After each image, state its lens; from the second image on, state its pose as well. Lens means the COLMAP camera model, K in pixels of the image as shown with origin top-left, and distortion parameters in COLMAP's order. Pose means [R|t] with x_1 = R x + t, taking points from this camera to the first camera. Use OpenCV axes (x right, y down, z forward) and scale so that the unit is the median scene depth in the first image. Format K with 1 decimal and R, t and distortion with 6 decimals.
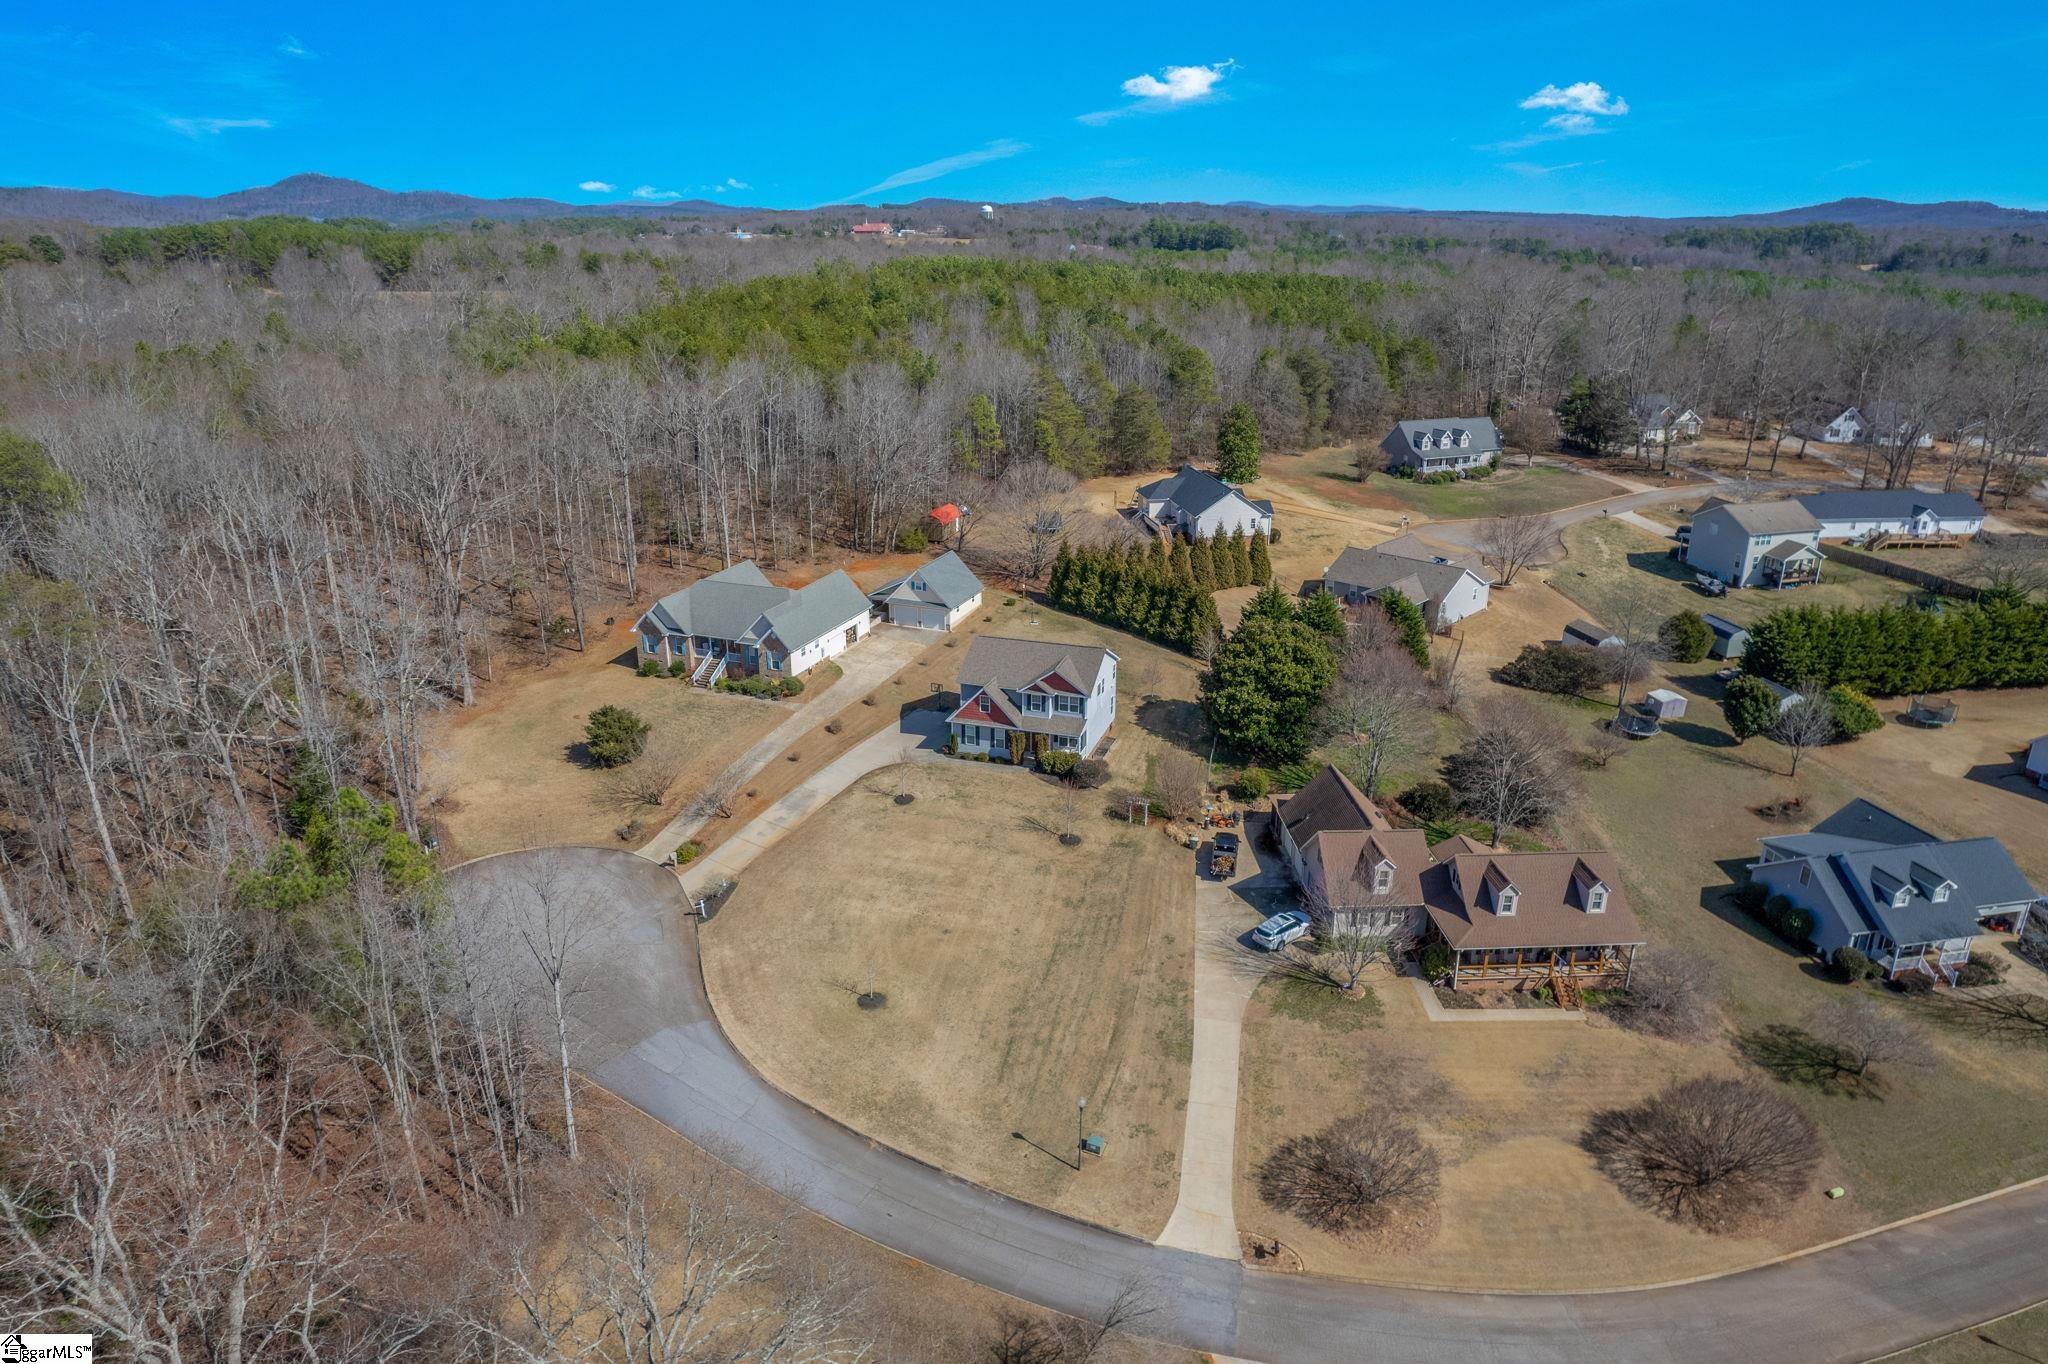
lens RADIAL K [[1323.8, 0, 1013.3], [0, 1323.8, 687.7], [0, 0, 1]] dist [-0.069109, 0.050107]
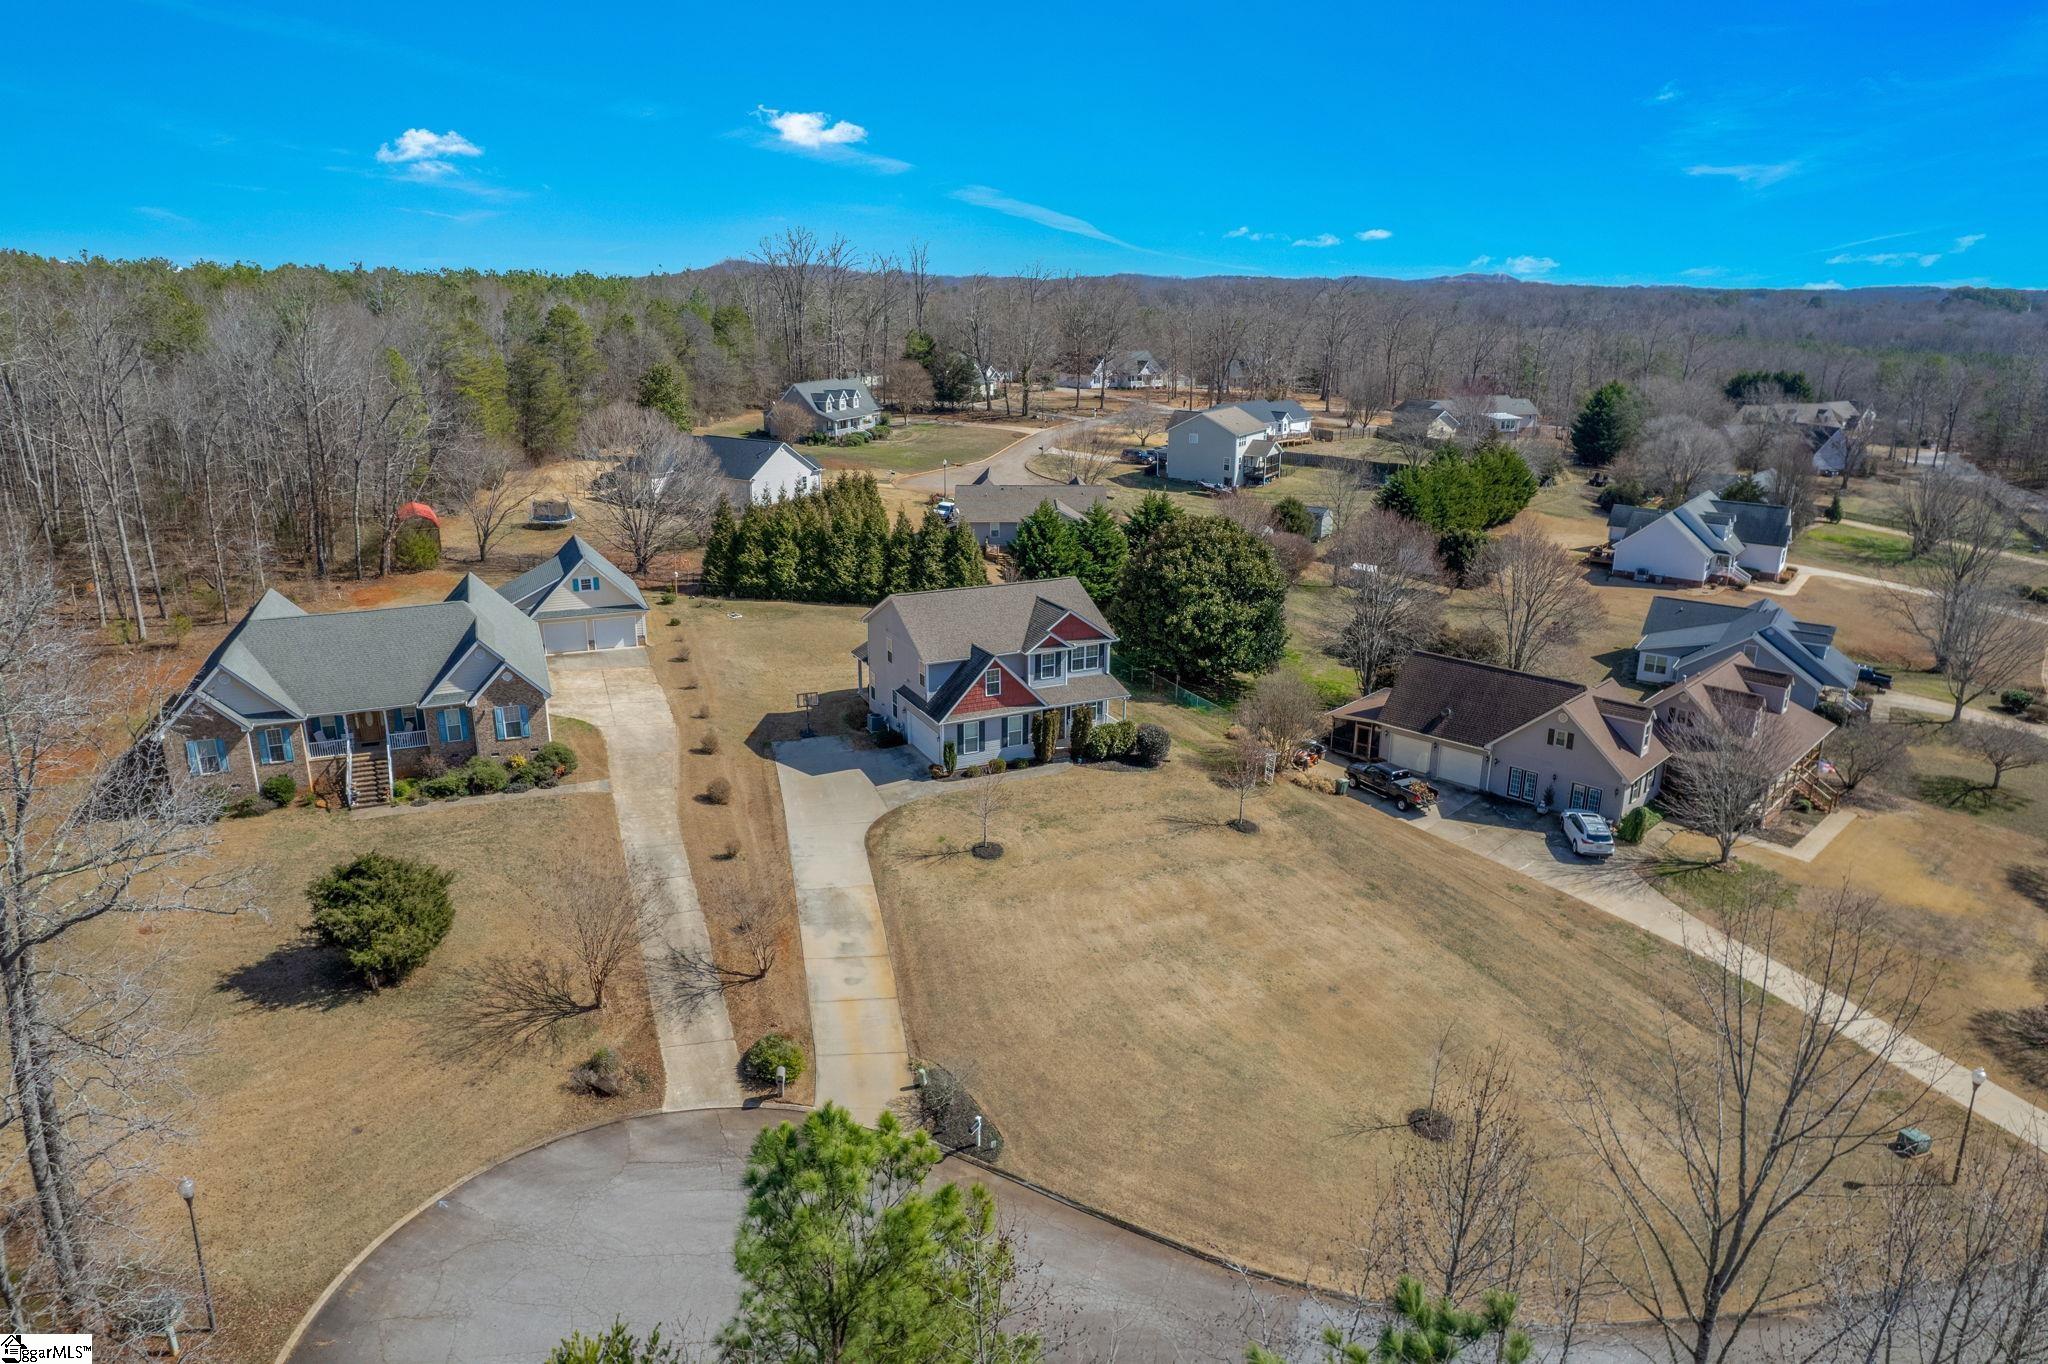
lens RADIAL K [[1323.8, 0, 1019.5], [0, 1323.8, 672.2], [0, 0, 1]] dist [-0.069109, 0.050107]
pose [[0.721483, -0.193322, 0.664898, -0.373903], [0.233010, 0.972018, 0.029778, -0.007298], [-0.652049, 0.133444, 0.746341, 0.434676]]
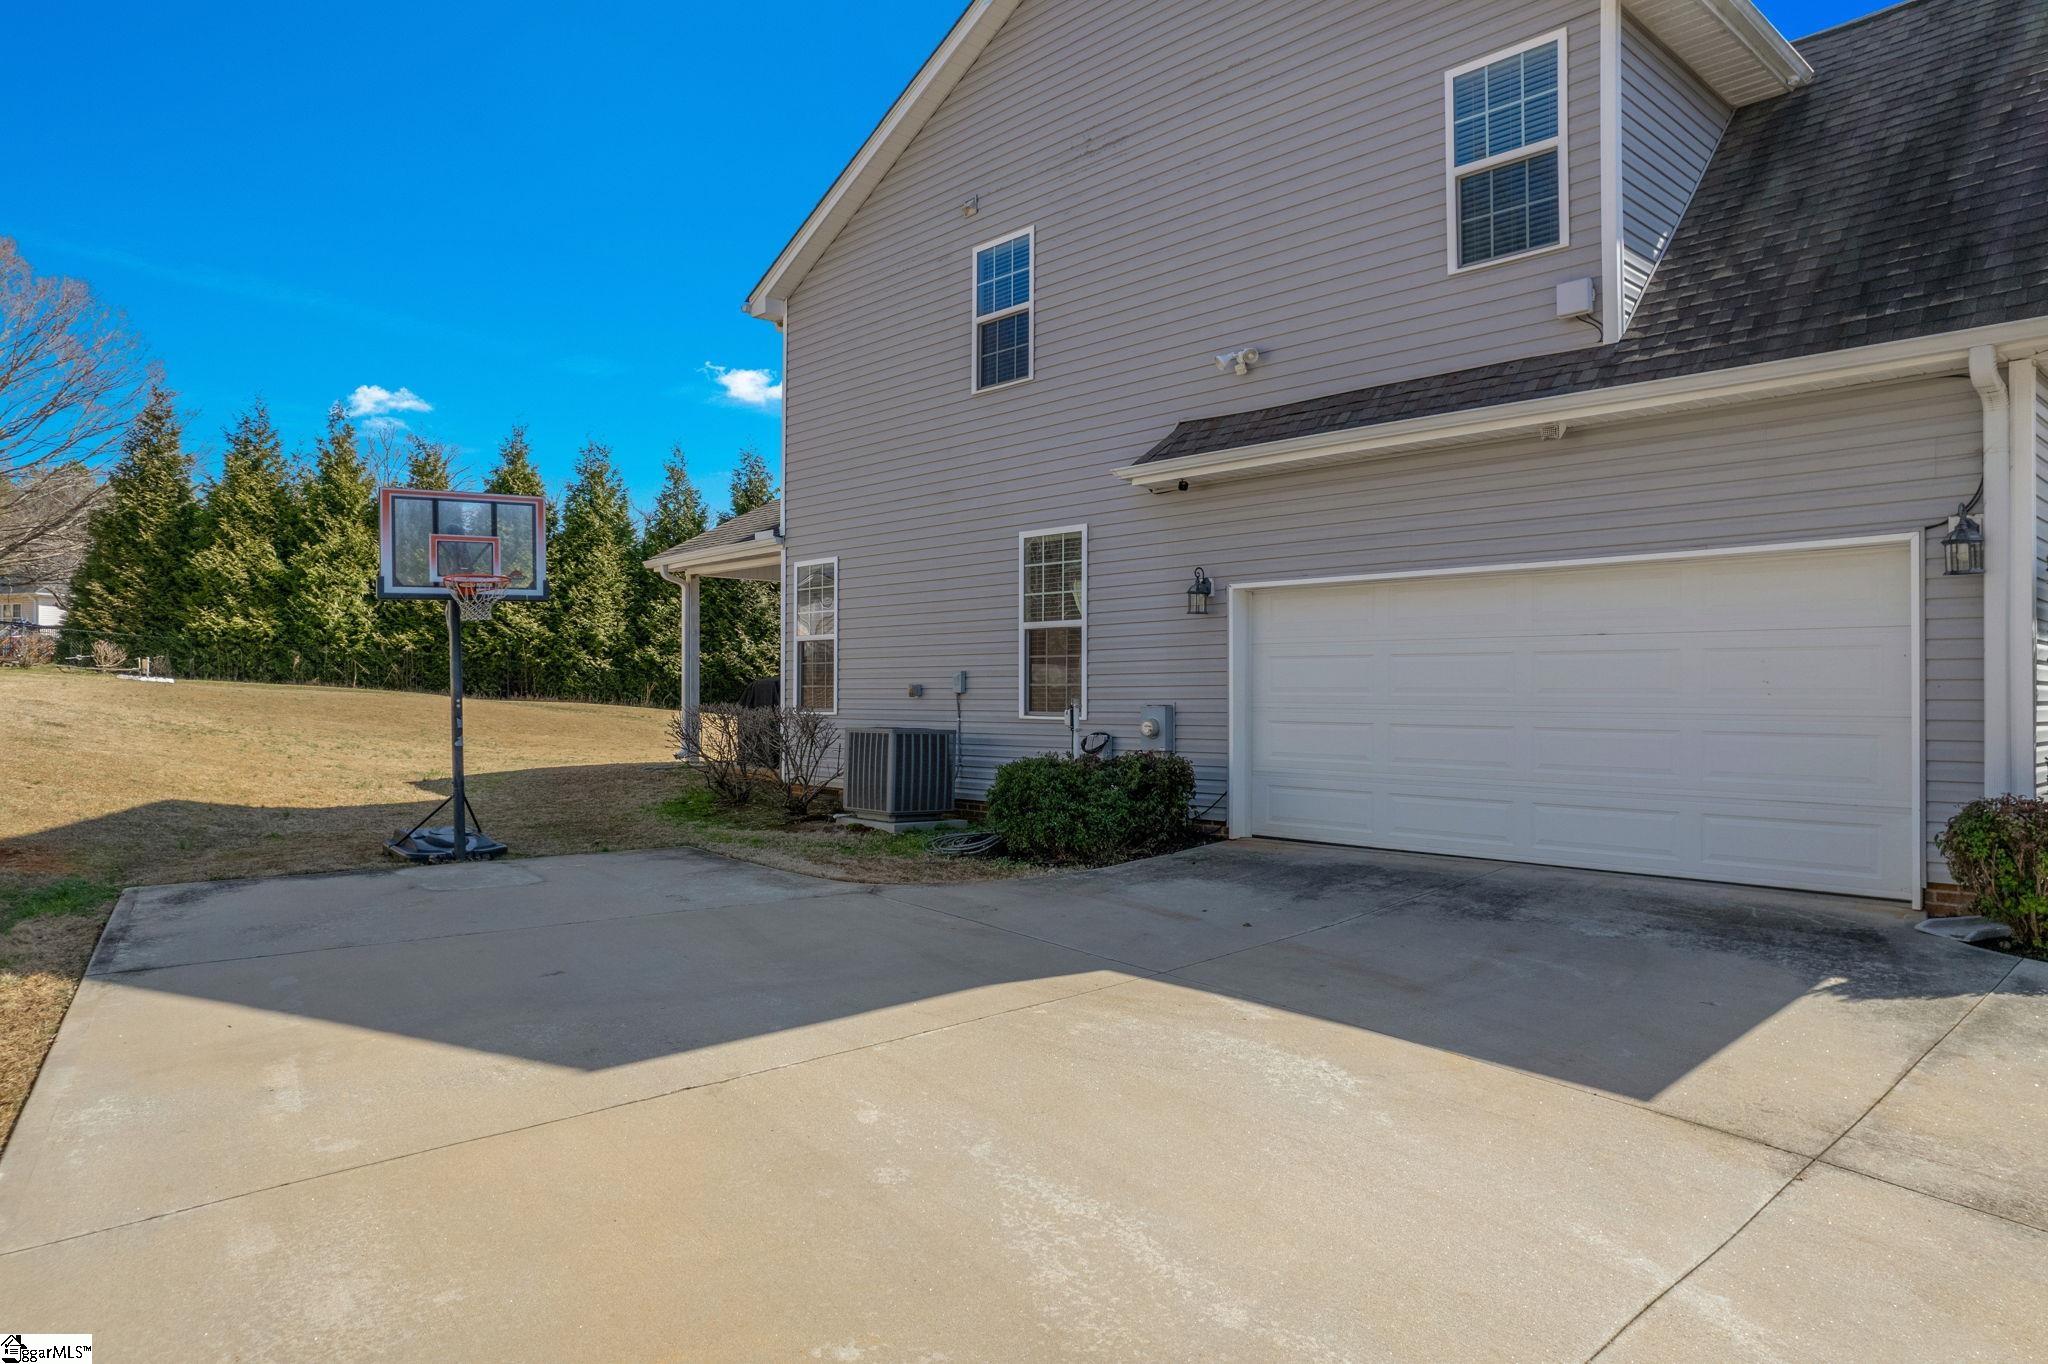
lens RADIAL K [[1323.8, 0, 1018.7], [0, 1323.8, 683.0], [0, 0, 1]] dist [-0.069109, 0.050107]
pose [[0.496873, 0.013330, 0.867721, -0.102510], [0.299239, 0.935928, -0.185728, 0.033801], [-0.814600, 0.351940, 0.461048, 0.873738]]
